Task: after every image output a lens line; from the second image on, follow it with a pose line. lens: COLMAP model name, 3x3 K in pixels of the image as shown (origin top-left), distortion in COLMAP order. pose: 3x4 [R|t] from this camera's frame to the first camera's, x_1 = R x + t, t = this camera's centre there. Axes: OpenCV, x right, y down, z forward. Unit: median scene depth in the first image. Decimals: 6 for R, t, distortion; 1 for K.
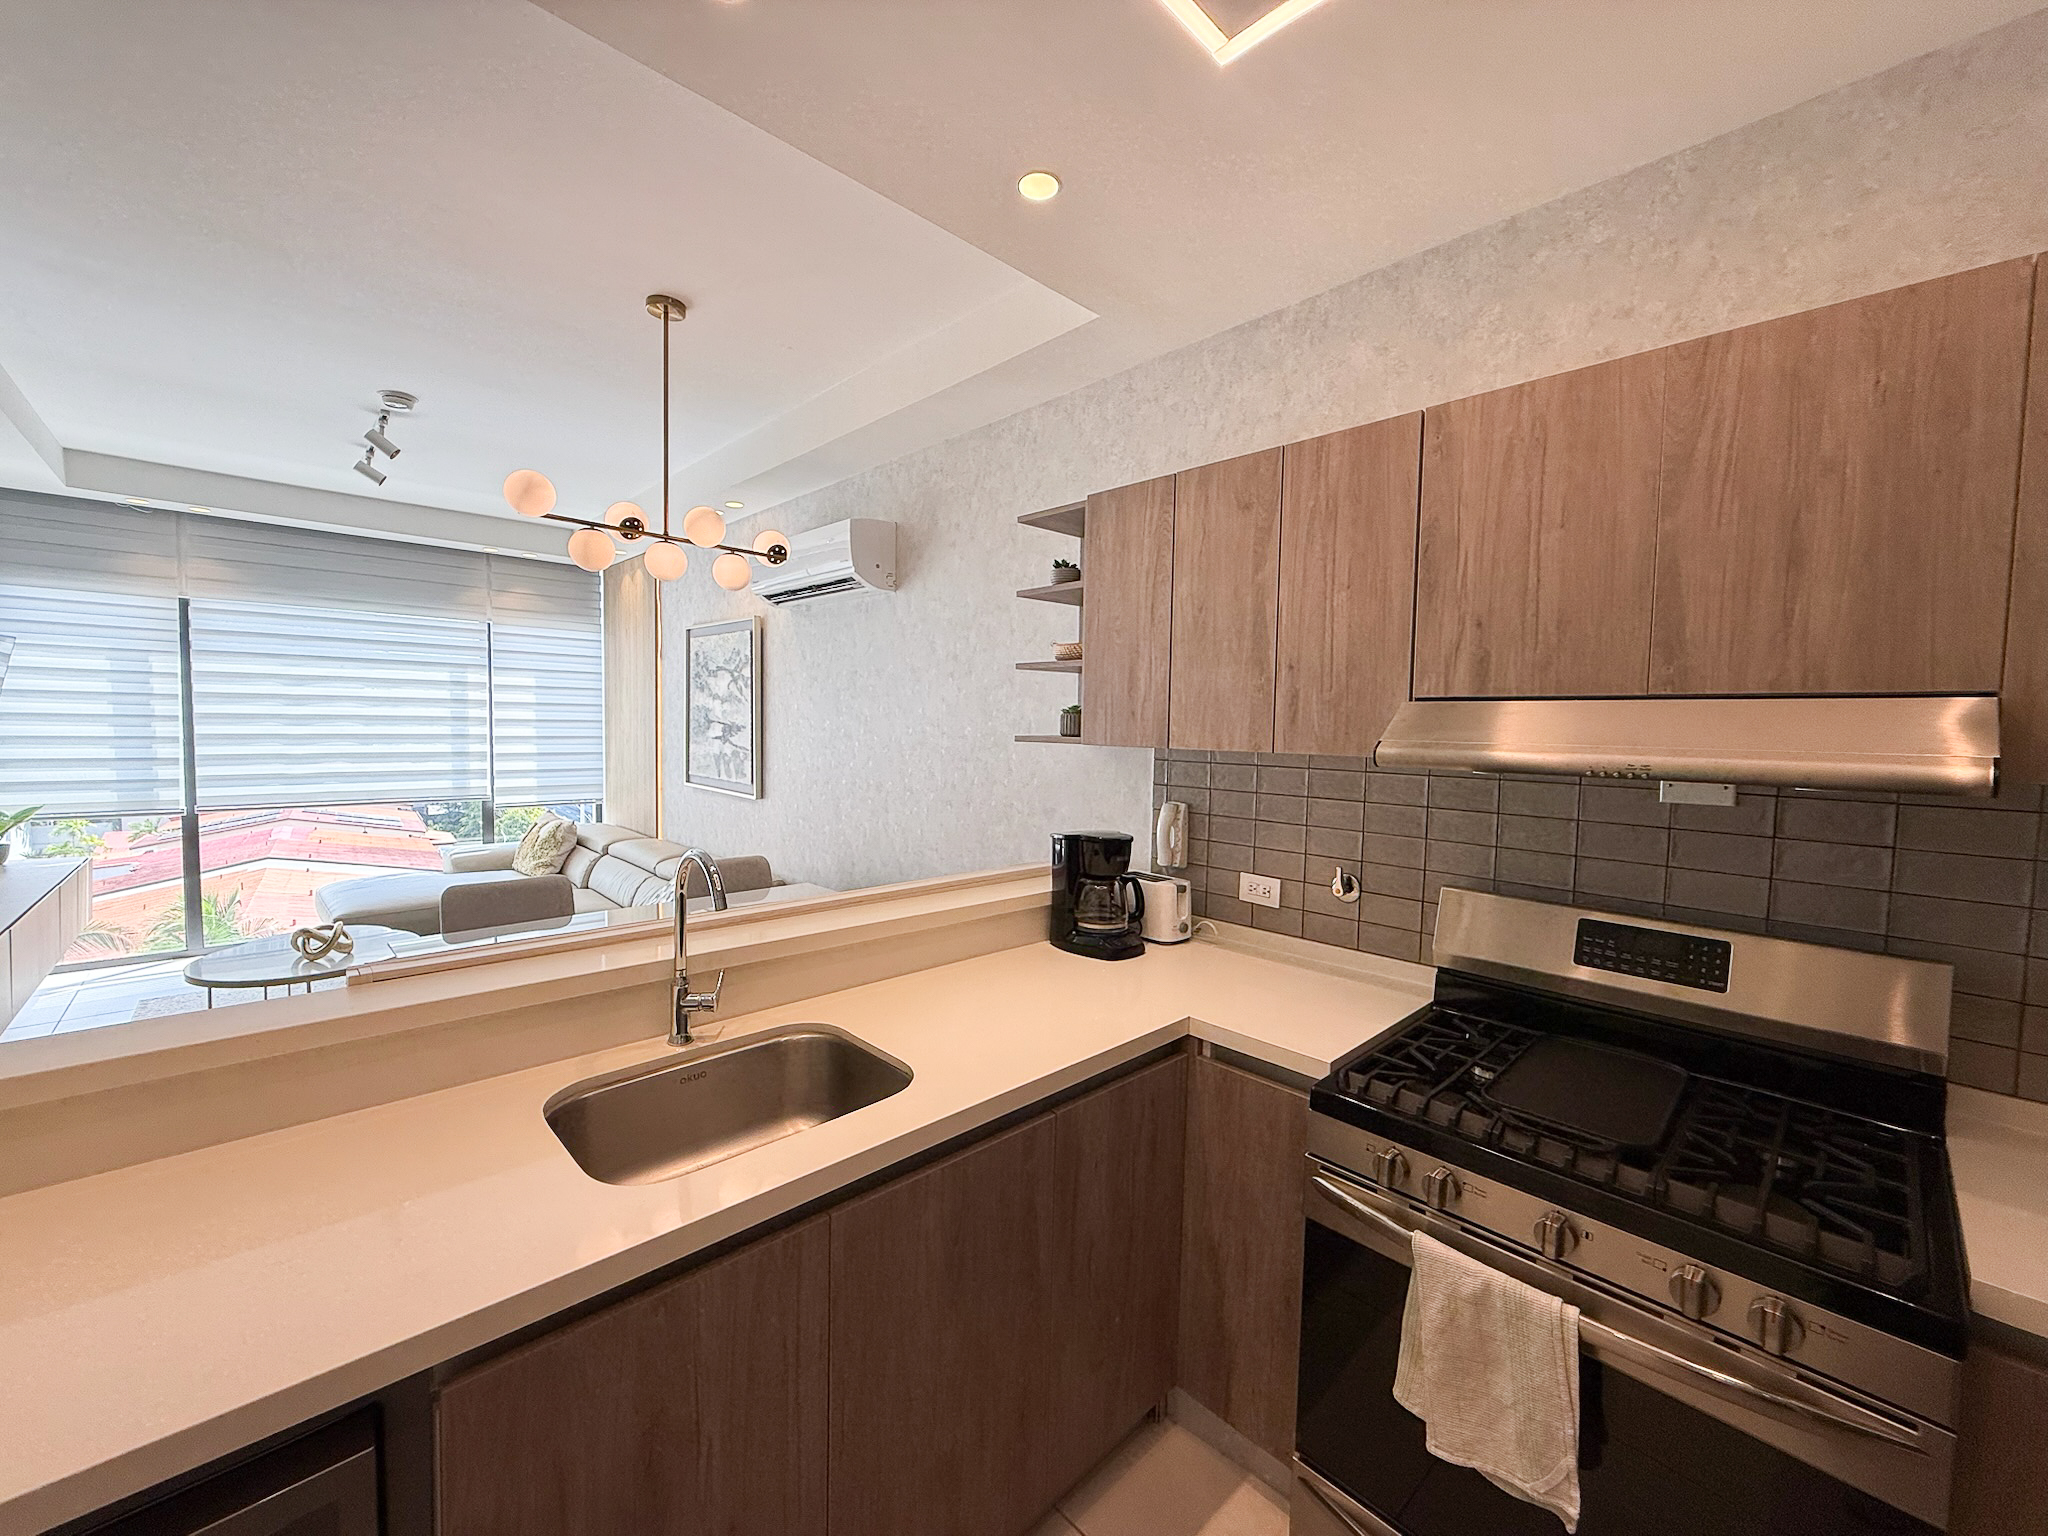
lens RADIAL K [[815.1, 0, 1021.4], [0, 815.1, 765.5], [0, 0, 1]] dist [0.002294, -0.000709]
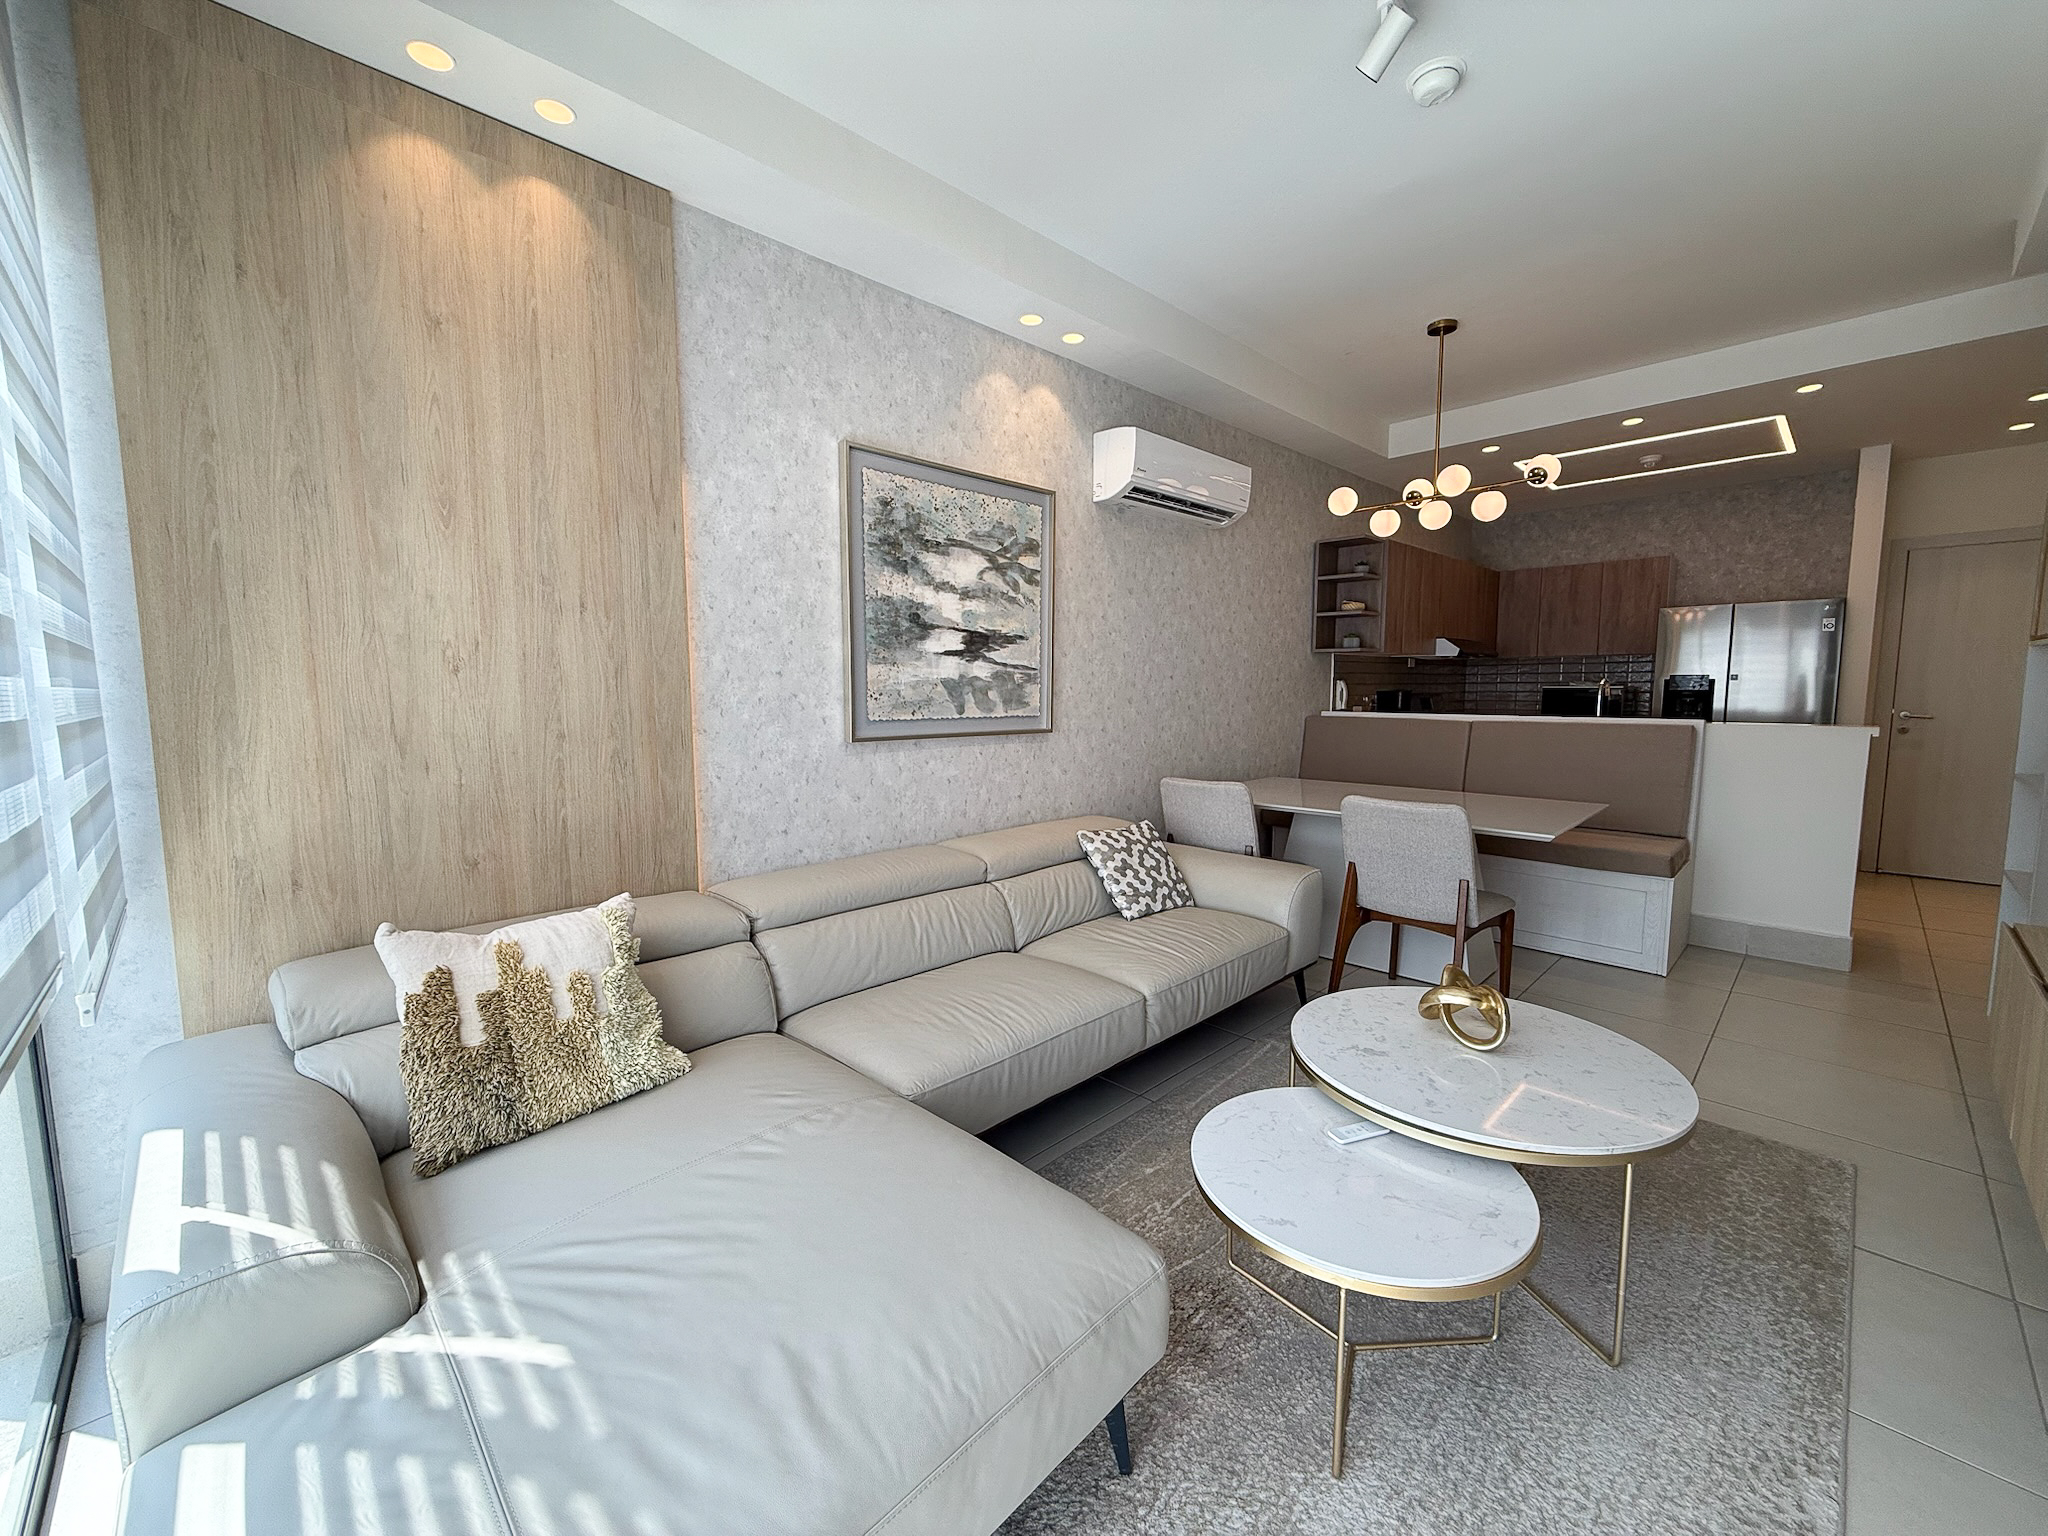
lens RADIAL K [[815.1, 0, 1024.4], [0, 815.1, 763.6], [0, 0, 1]] dist [0.002294, -0.000709]
pose [[-0.018306, -0.116719, 0.992996, -1.938652], [0.058471, 0.991338, 0.117602, -0.038264], [-0.998121, 0.060215, -0.011322, 1.825816]]
